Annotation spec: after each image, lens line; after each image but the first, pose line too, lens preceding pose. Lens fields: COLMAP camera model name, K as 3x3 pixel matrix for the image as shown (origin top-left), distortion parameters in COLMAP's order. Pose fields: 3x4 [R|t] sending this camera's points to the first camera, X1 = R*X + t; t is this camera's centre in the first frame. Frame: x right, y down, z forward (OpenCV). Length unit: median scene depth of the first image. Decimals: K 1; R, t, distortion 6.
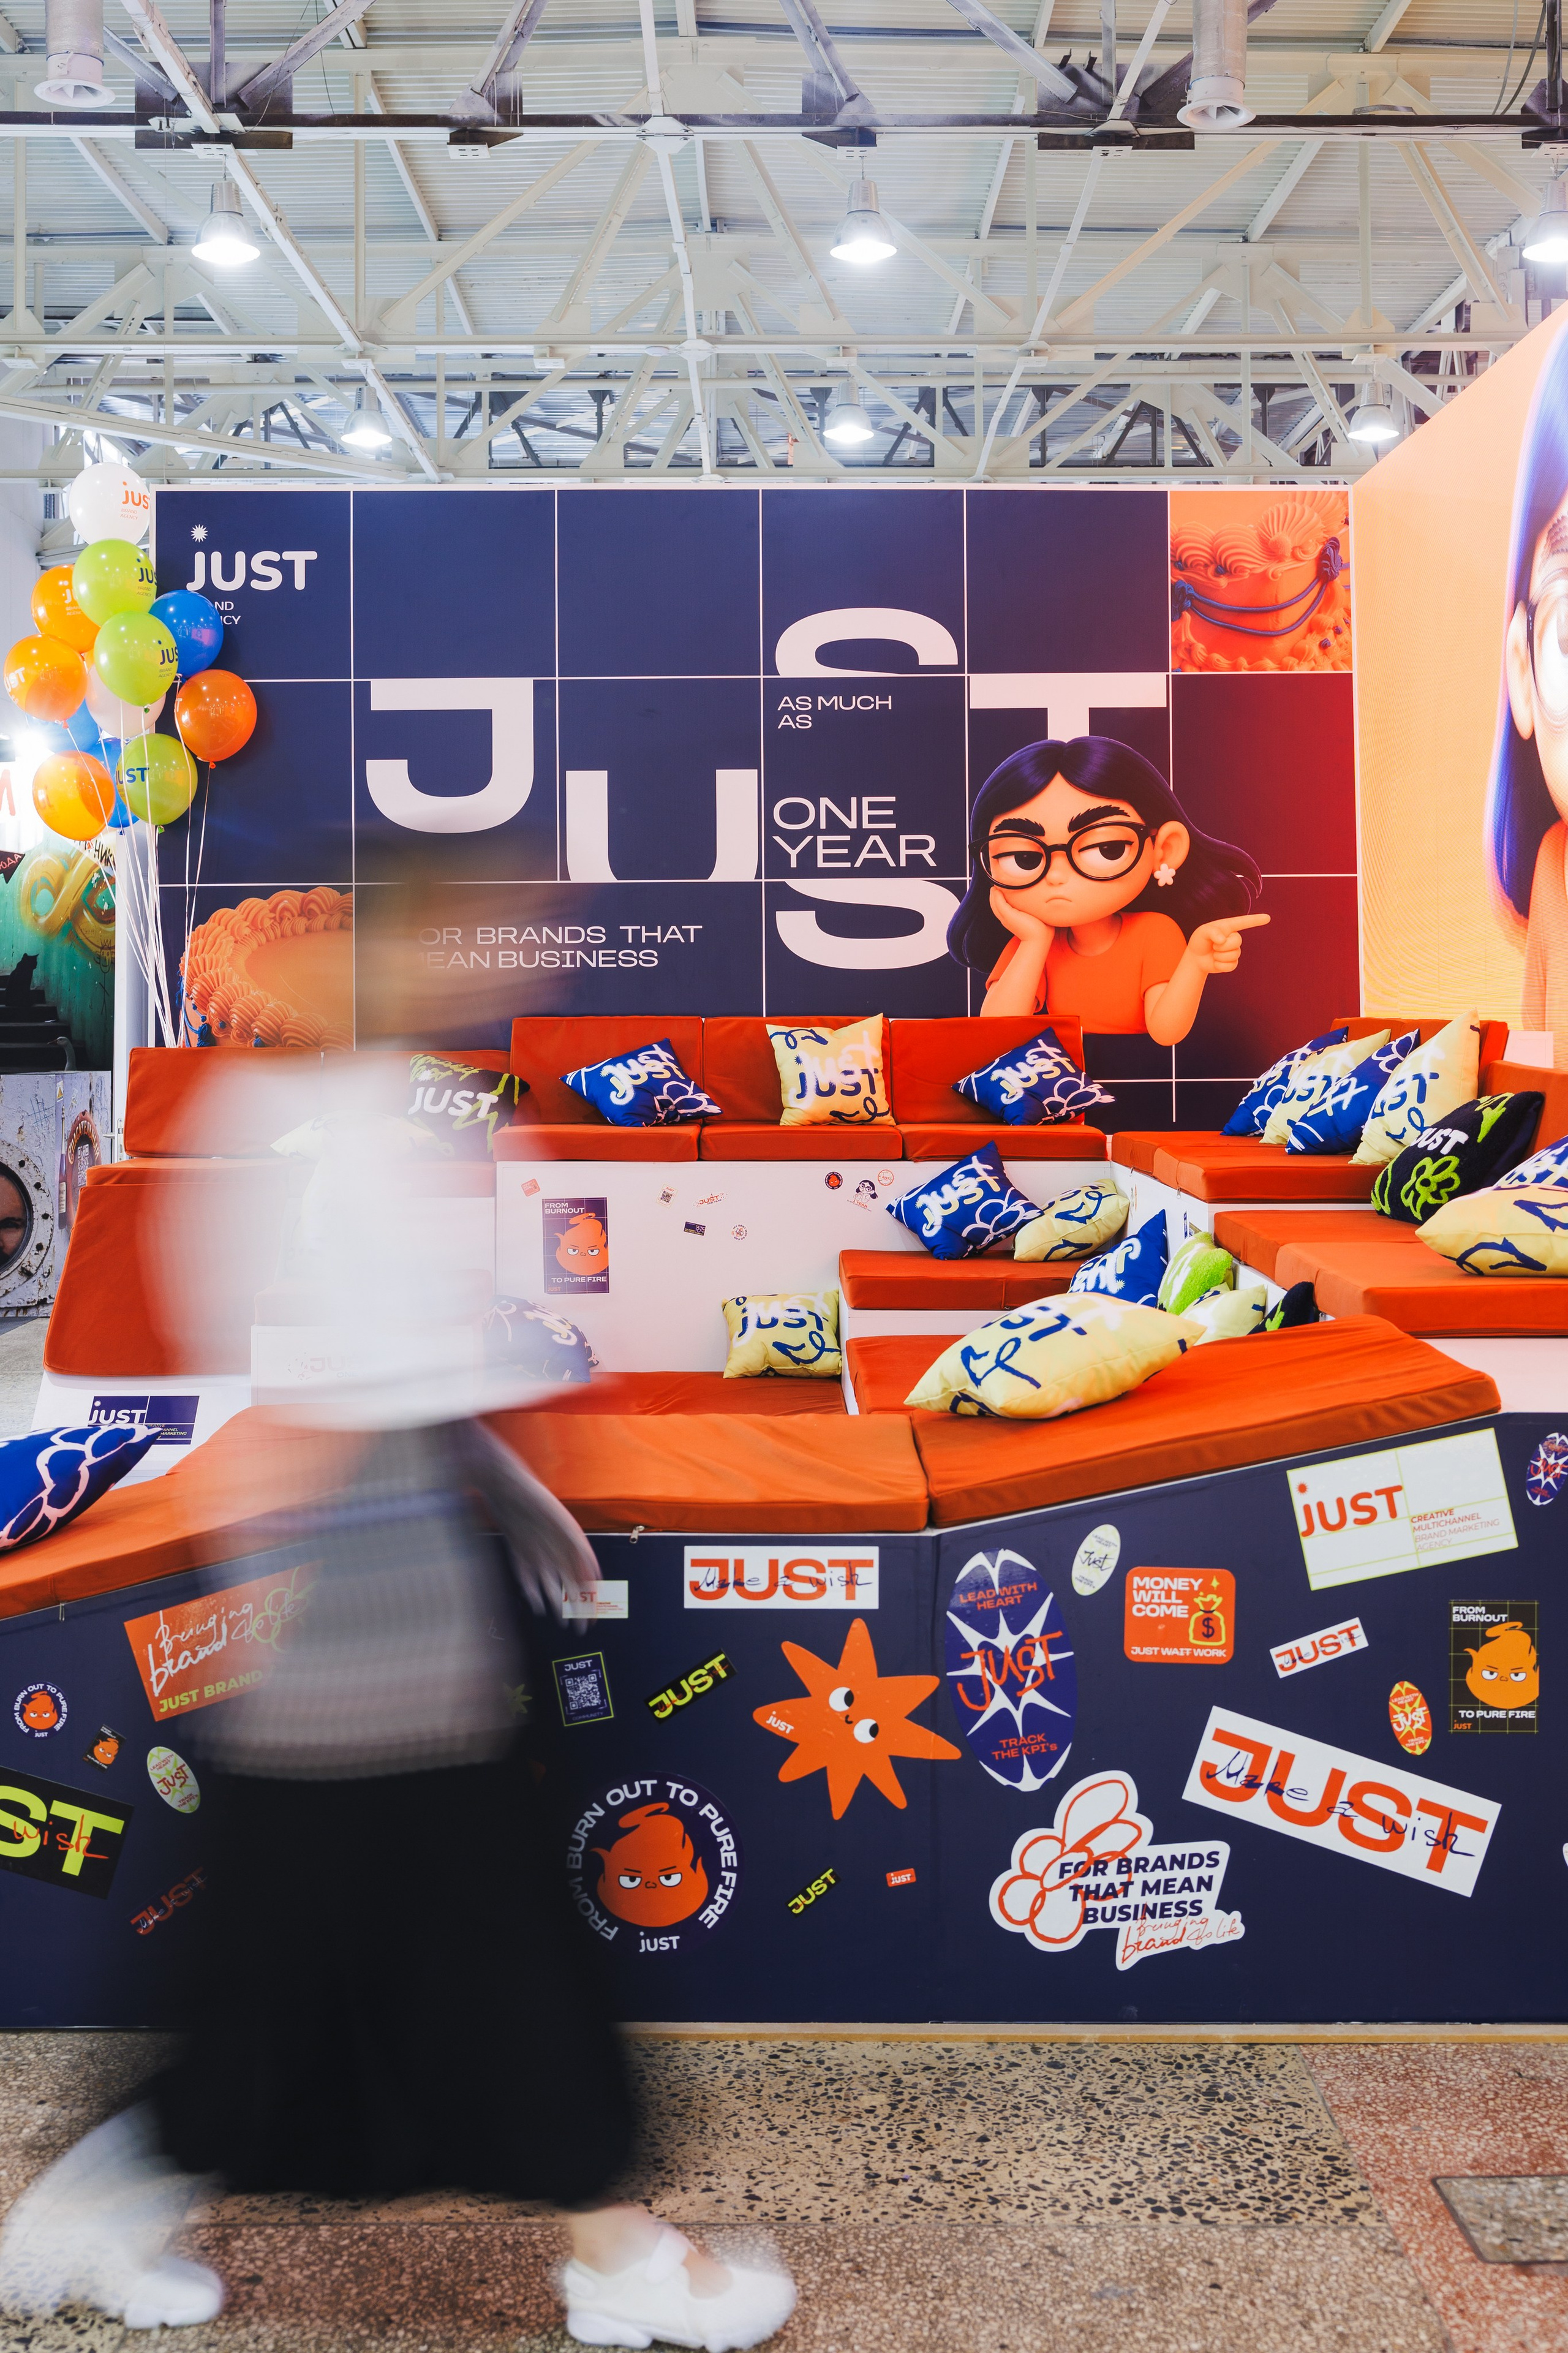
lens RADIAL K [[2714.2, 0, 769.5], [0, 2714.2, 995.4], [0, 0, 1]] dist [0.001759, 0.000000]
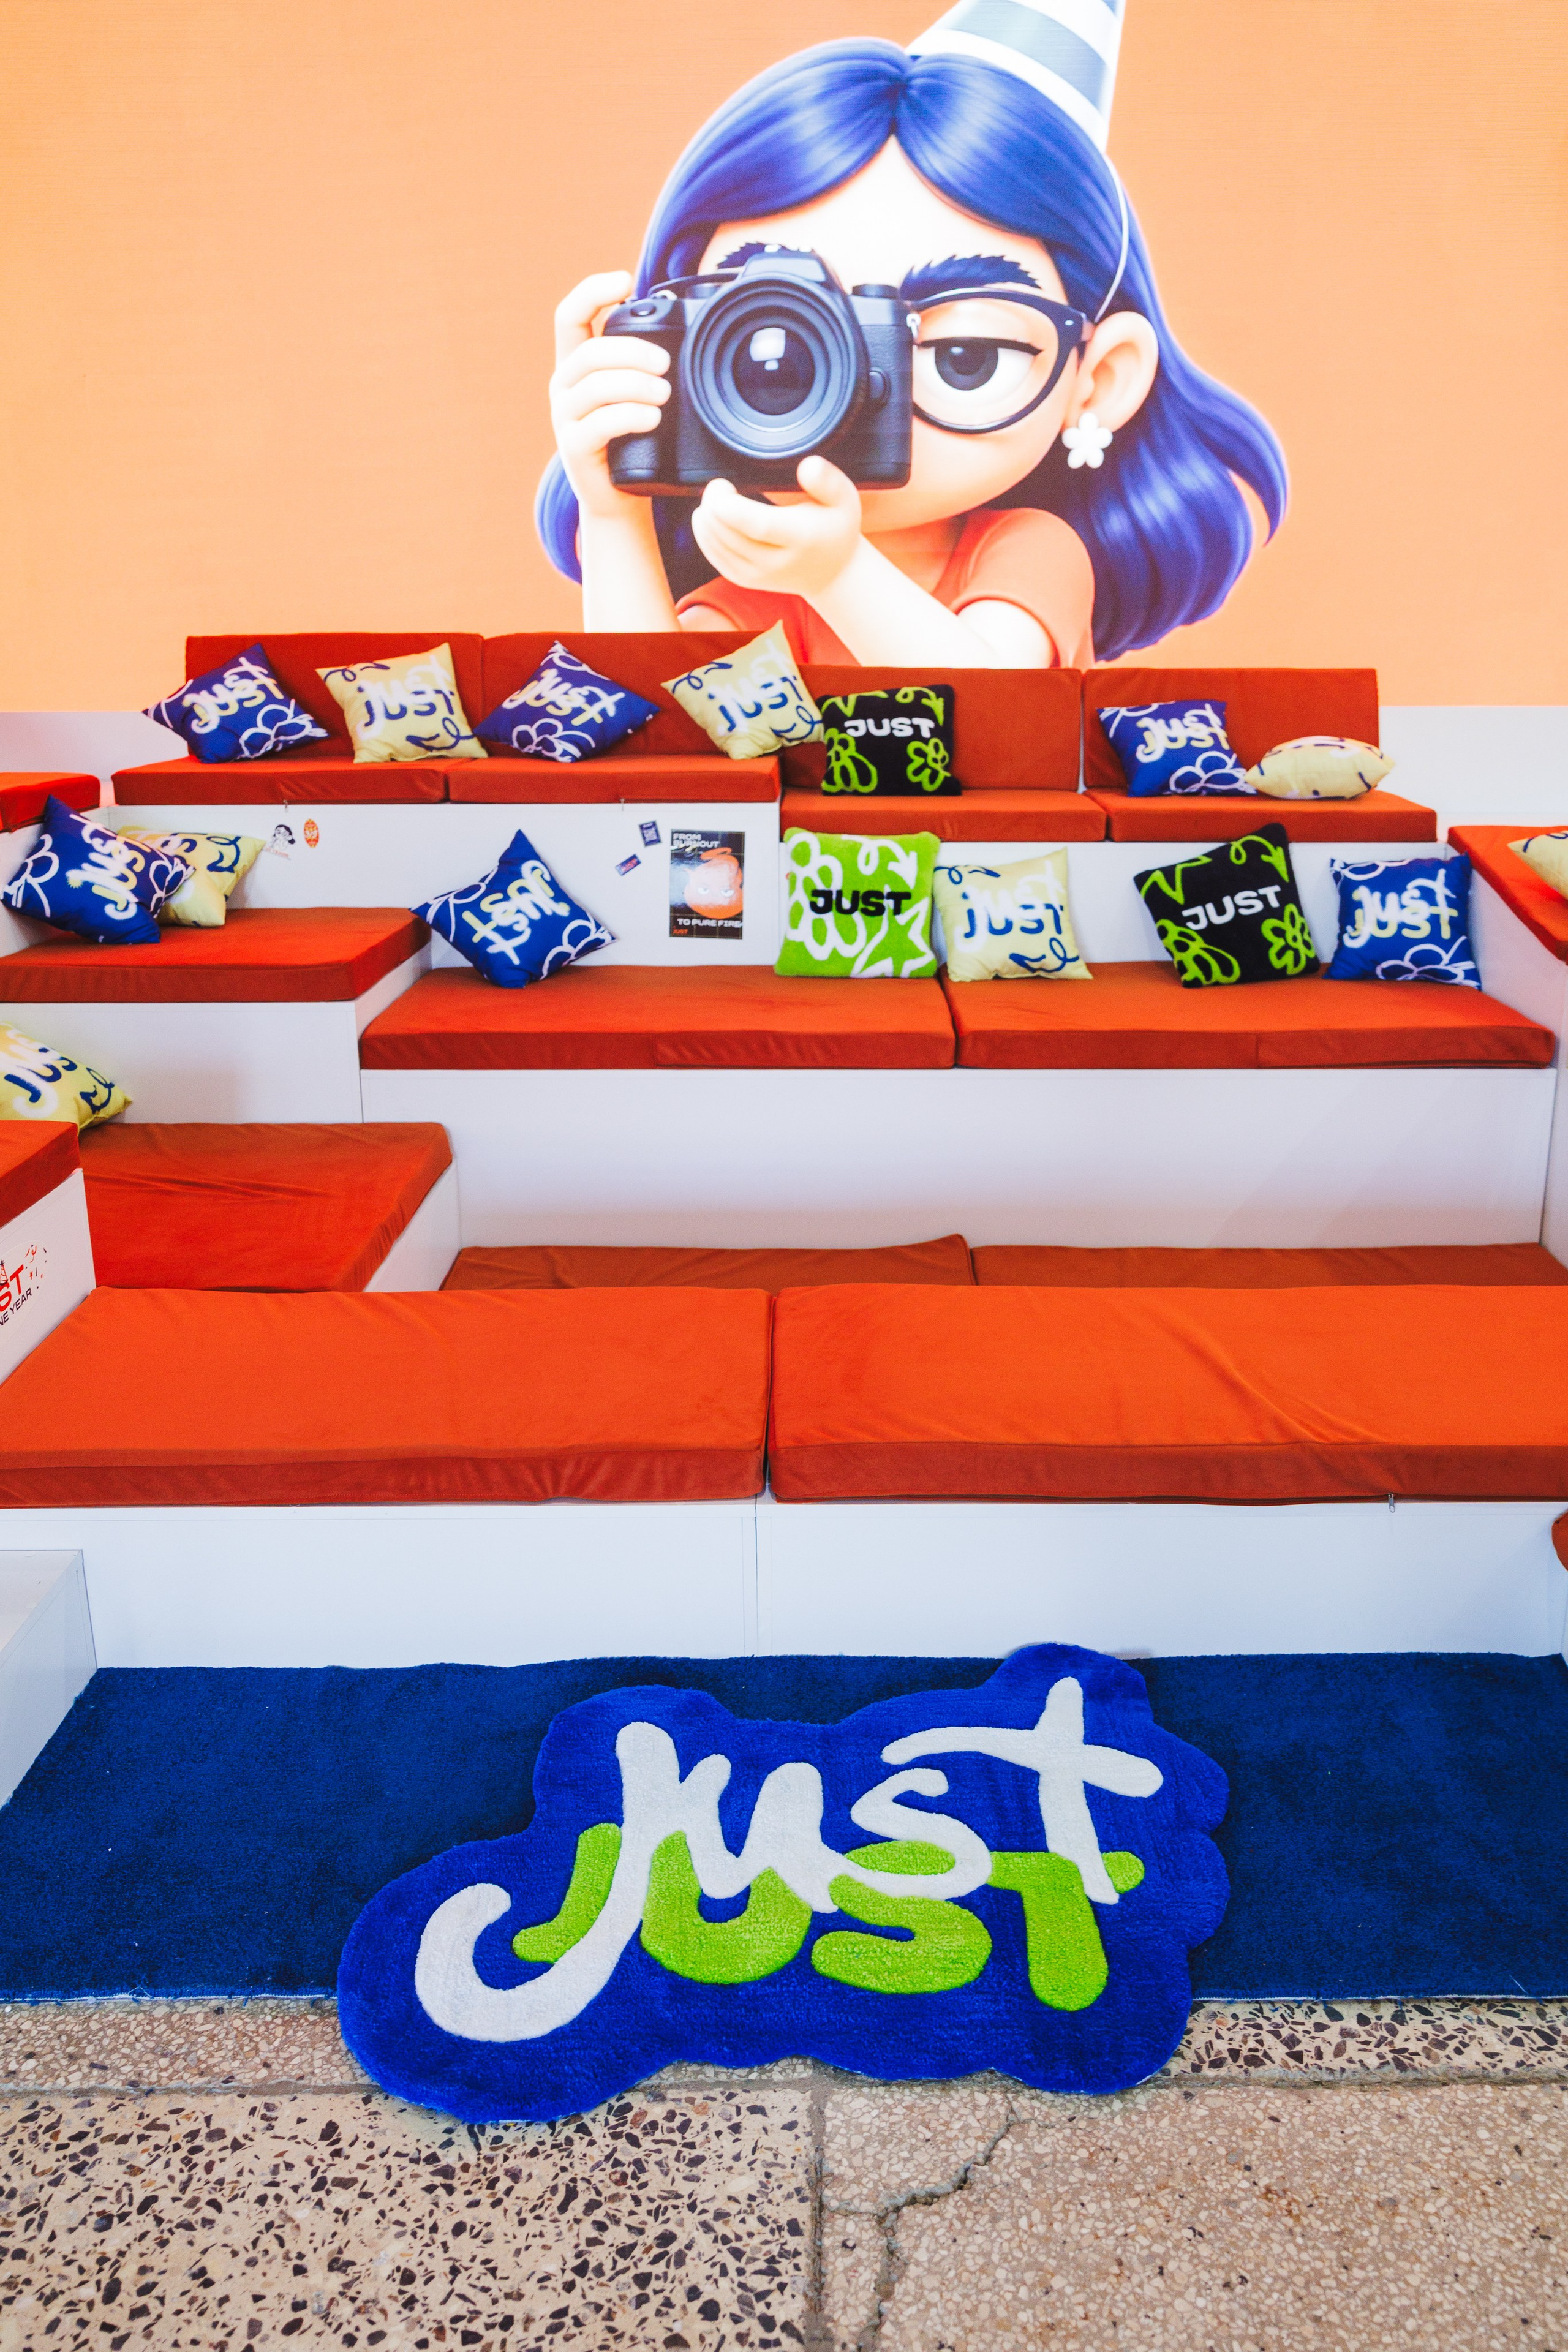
lens RADIAL K [[1778.1, 0, 822.7], [0, 1778.1, 1123.6], [0, 0, 1]] dist [-0.014990, 0.023216]
pose [[0.004535, -0.270675, 0.962660, -0.449555], [0.000759, 0.962671, 0.270674, 0.004932], [-0.999989, -0.000497, 0.004571, 0.769167]]
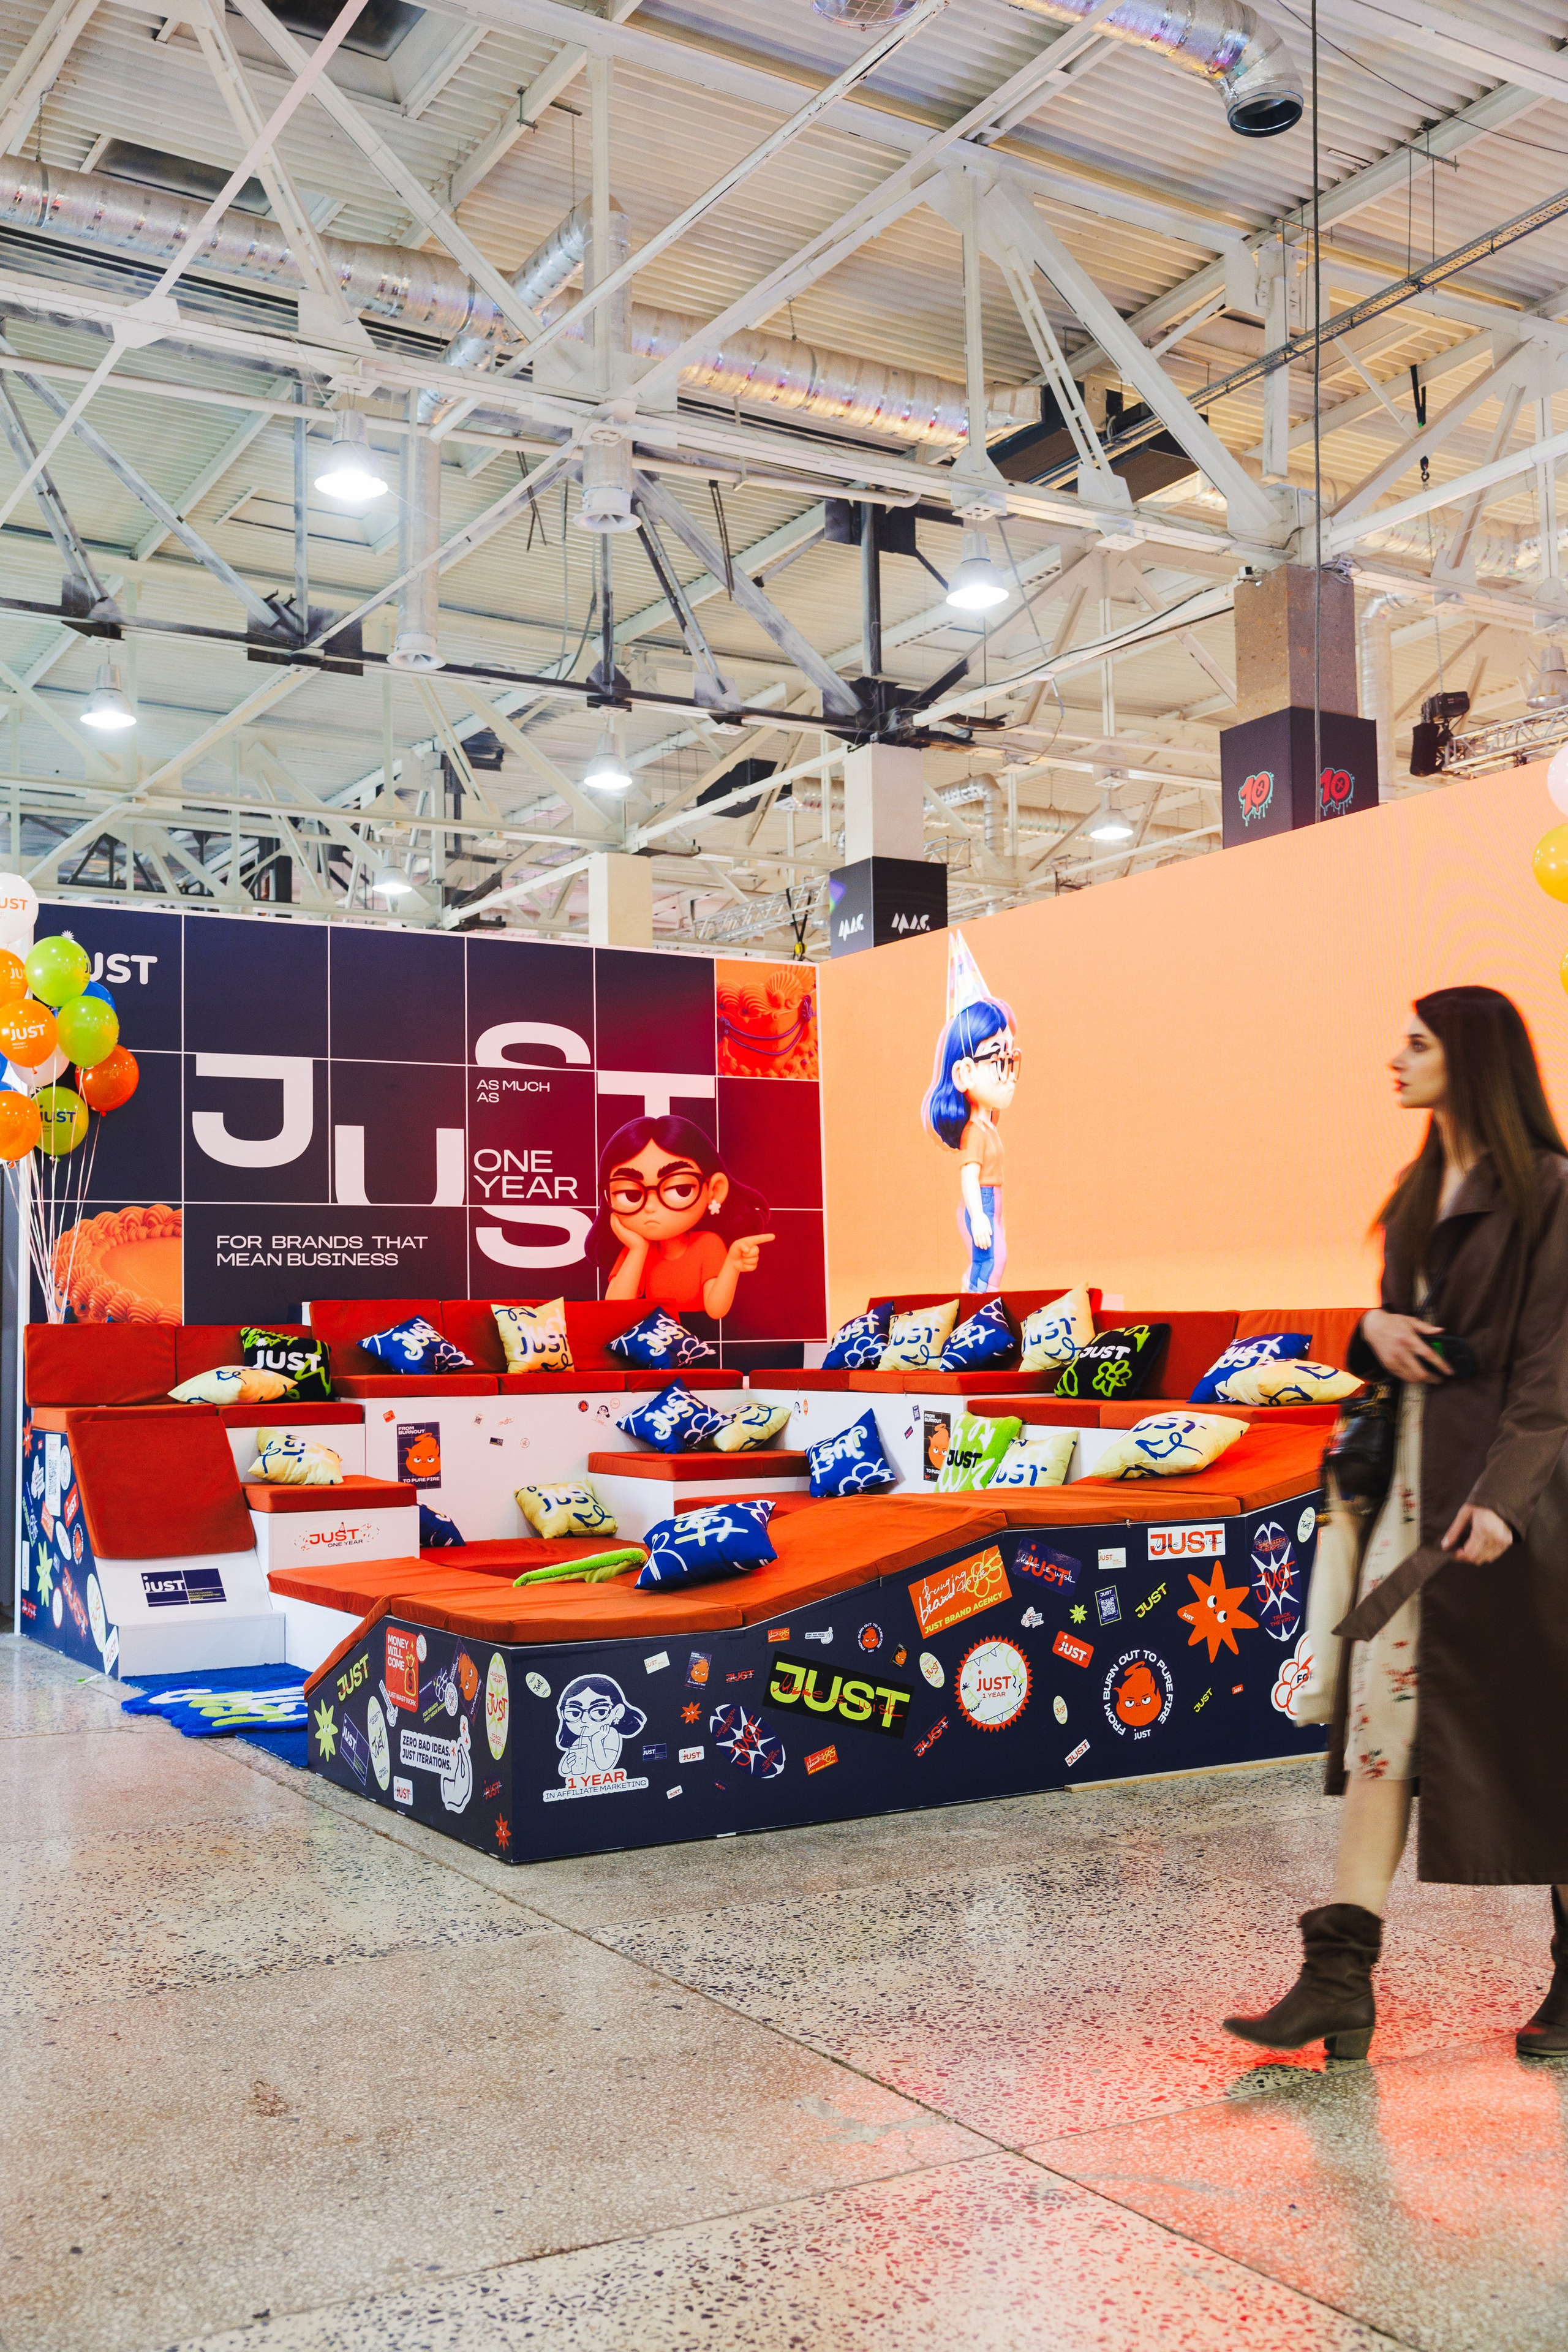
lens RADIAL K [[2281.7, 0, 794.0], [0, 2281.7, 1203.7], [0, 0, 1]] dist [0.002767, 0.000000]
pose [[0.865257, 0.019932, 0.500932, -0.503863], [0.009491, 0.998379, -0.056120, 0.028358], [-0.501238, 0.053312, 0.863665, -0.139791]]
